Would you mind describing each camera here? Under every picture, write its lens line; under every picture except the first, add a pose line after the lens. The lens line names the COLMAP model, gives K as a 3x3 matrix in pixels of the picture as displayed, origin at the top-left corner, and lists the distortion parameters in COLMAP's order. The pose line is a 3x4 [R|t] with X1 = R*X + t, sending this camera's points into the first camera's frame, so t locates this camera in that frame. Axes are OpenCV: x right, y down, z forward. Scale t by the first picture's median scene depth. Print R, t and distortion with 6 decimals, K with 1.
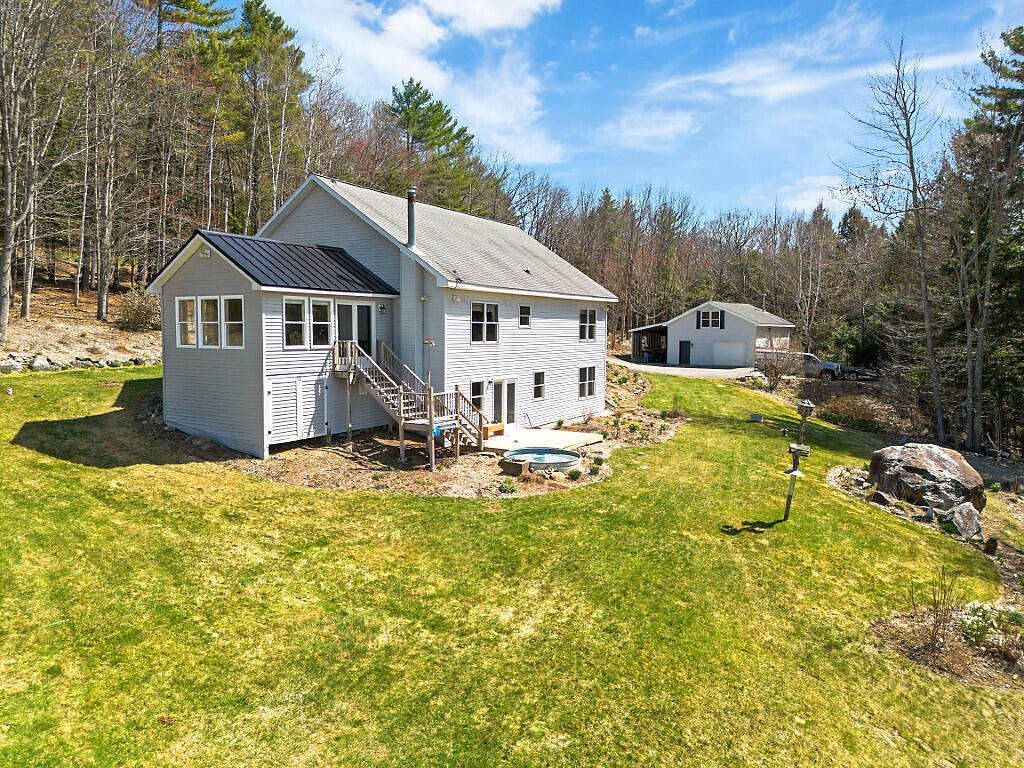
lens RADIAL K [[722.8, 0, 512.0], [0, 722.8, 384.0], [0, 0, 1]] dist [0.001757, 0.002834]
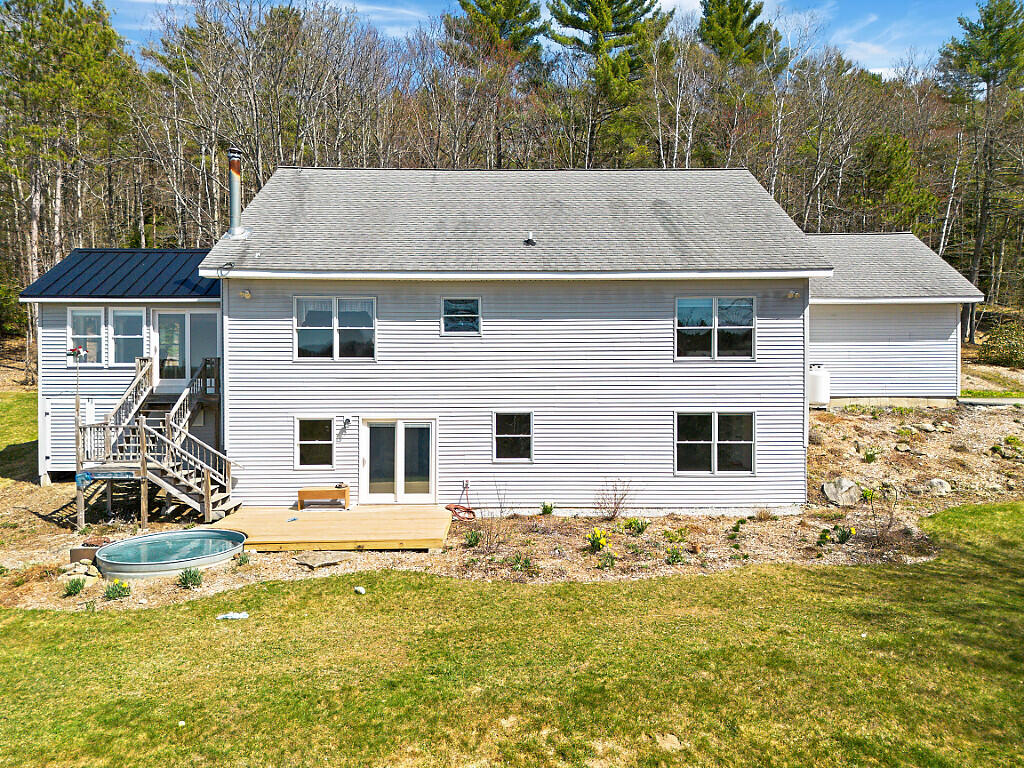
lens RADIAL K [[722.8, 0, 512.0], [0, 722.8, 384.0], [0, 0, 1]] dist [0.001757, 0.002834]
pose [[0.524170, 0.007027, -0.851585, 0.554590], [-0.057893, 0.997947, -0.027399, -0.025655], [0.849644, 0.063662, 0.523500, 0.747915]]
